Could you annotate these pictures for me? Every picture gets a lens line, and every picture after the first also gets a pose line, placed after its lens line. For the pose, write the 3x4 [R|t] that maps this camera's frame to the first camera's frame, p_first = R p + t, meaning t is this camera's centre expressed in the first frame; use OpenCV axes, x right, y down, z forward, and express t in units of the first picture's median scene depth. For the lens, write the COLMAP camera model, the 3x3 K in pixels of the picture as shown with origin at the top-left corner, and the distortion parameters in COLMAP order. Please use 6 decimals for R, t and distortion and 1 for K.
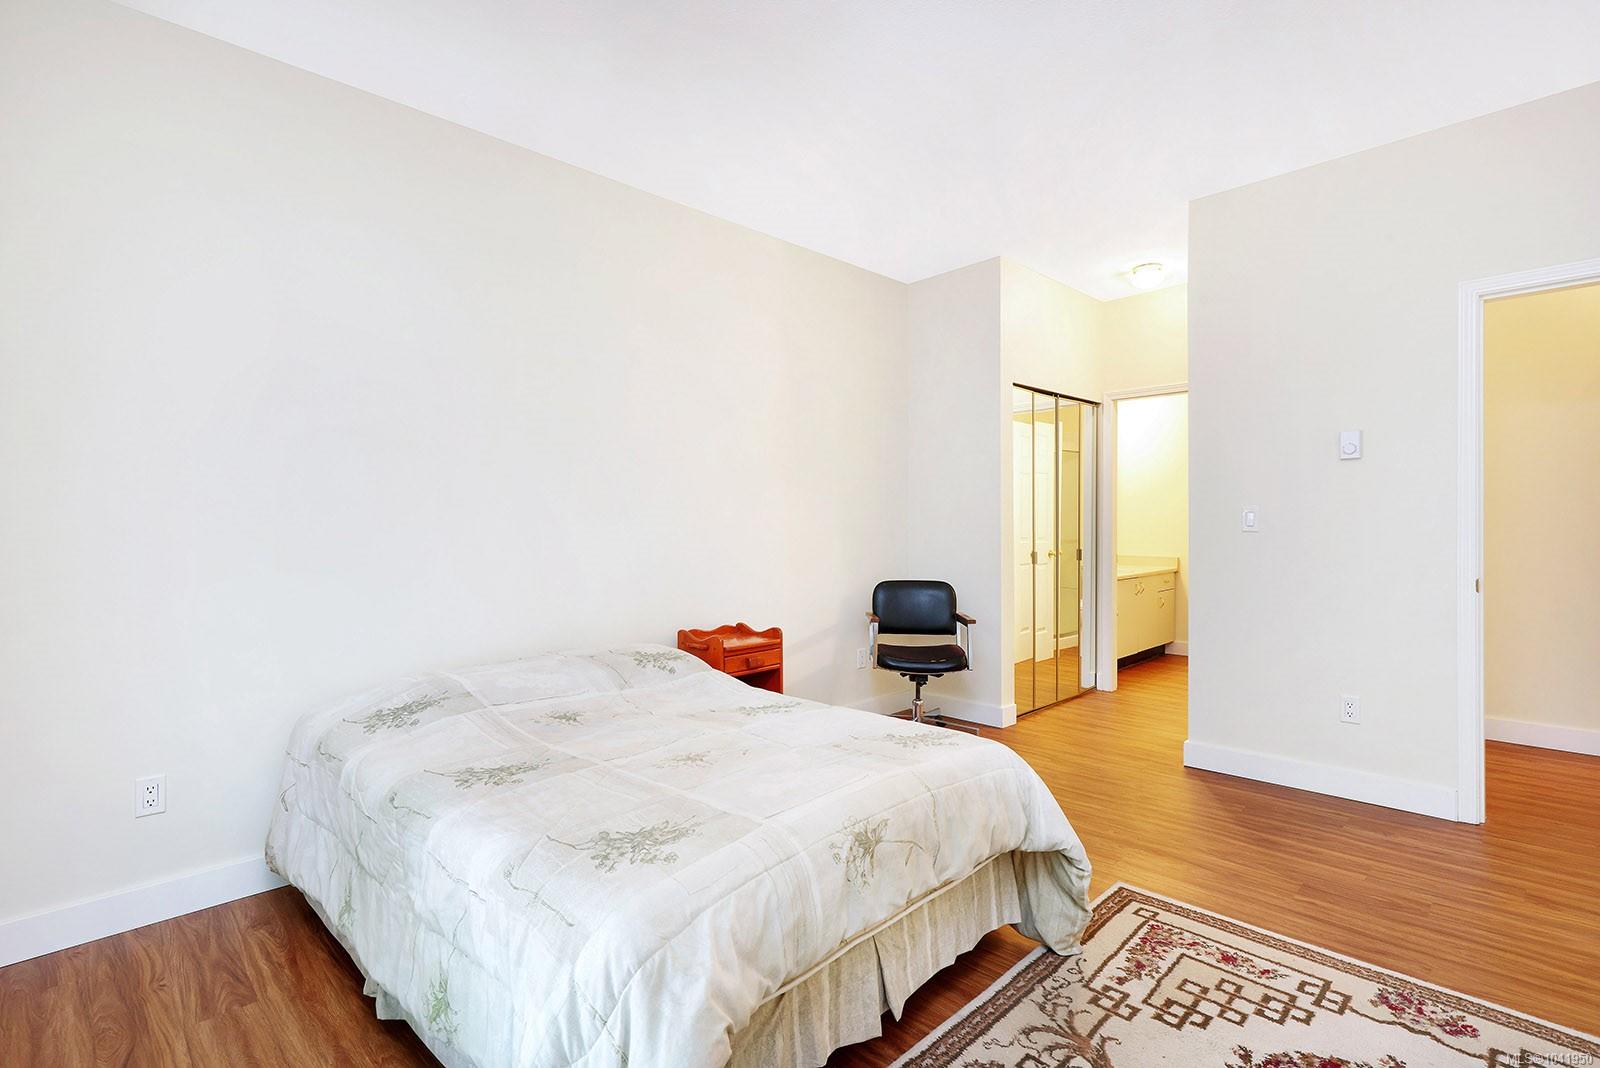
lens RADIAL K [[763.0, 0, 801.6], [0, 763.0, 529.2], [0, 0, 1]] dist [-0.000621, -0.000686]
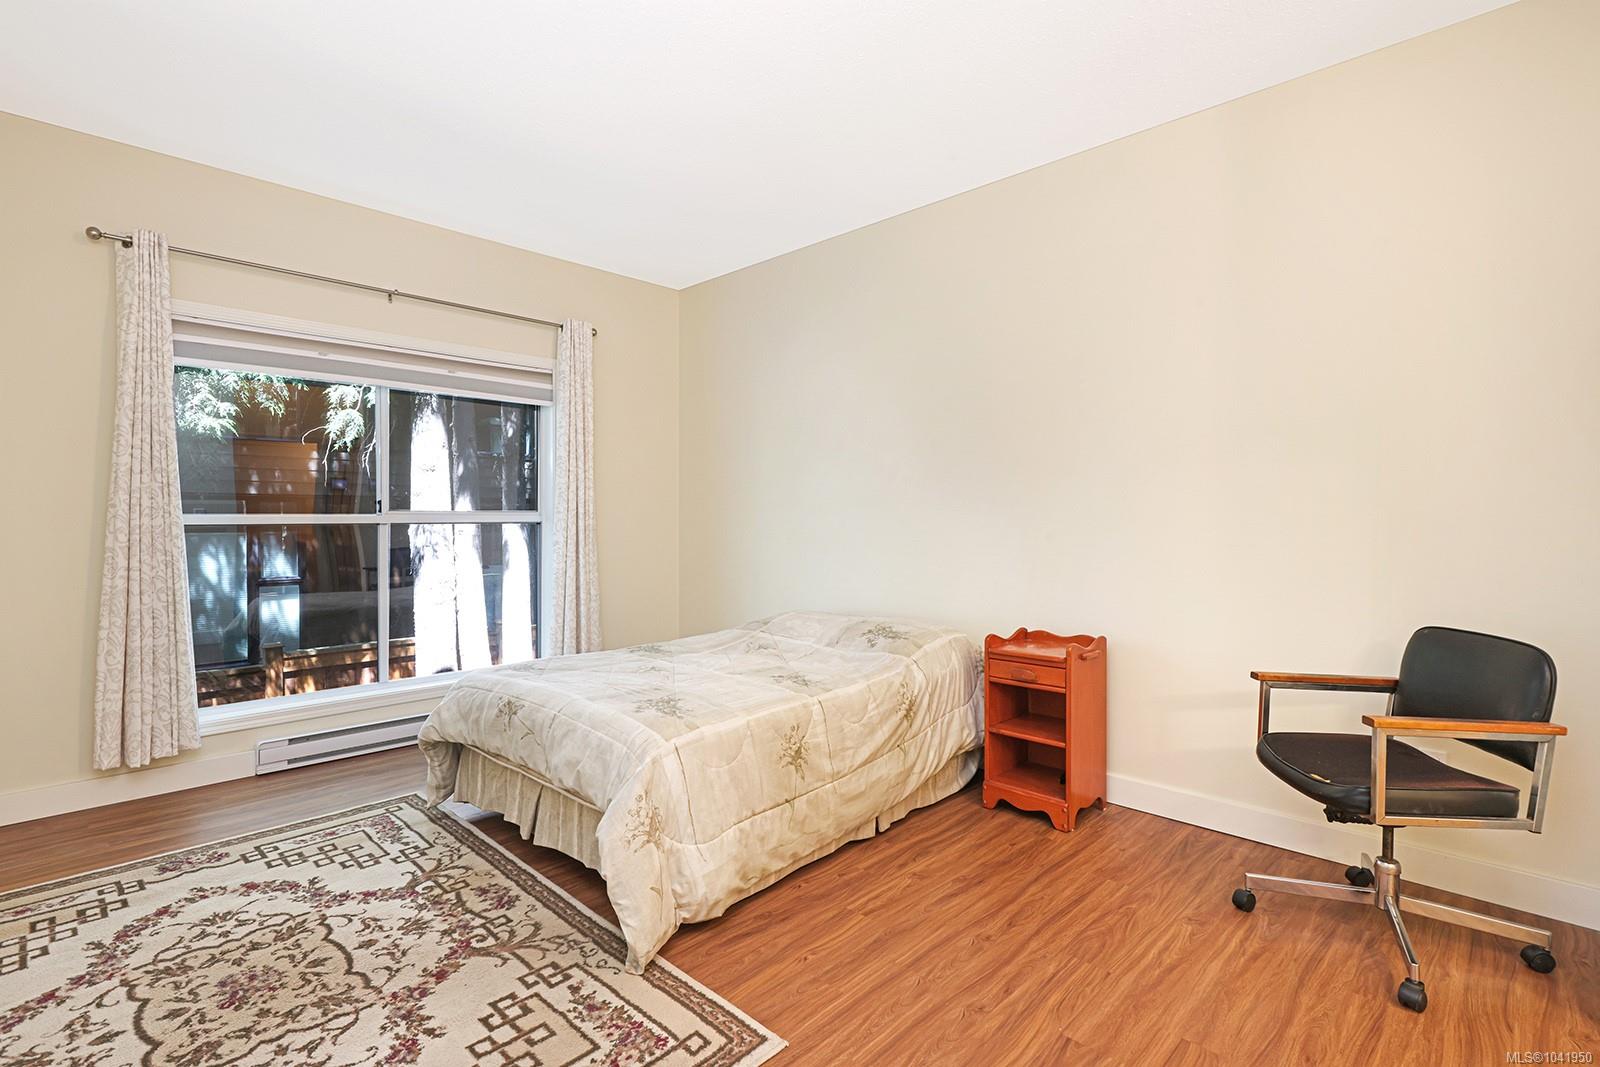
lens RADIAL K [[763.0, 0, 800.6], [0, 763.0, 529.3], [0, 0, 1]] dist [-0.000621, -0.000686]
pose [[0.012063, 0.019630, -0.999735, 1.418206], [-0.005774, 0.999792, 0.019561, -0.010248], [0.999911, 0.005537, 0.012174, 1.310029]]
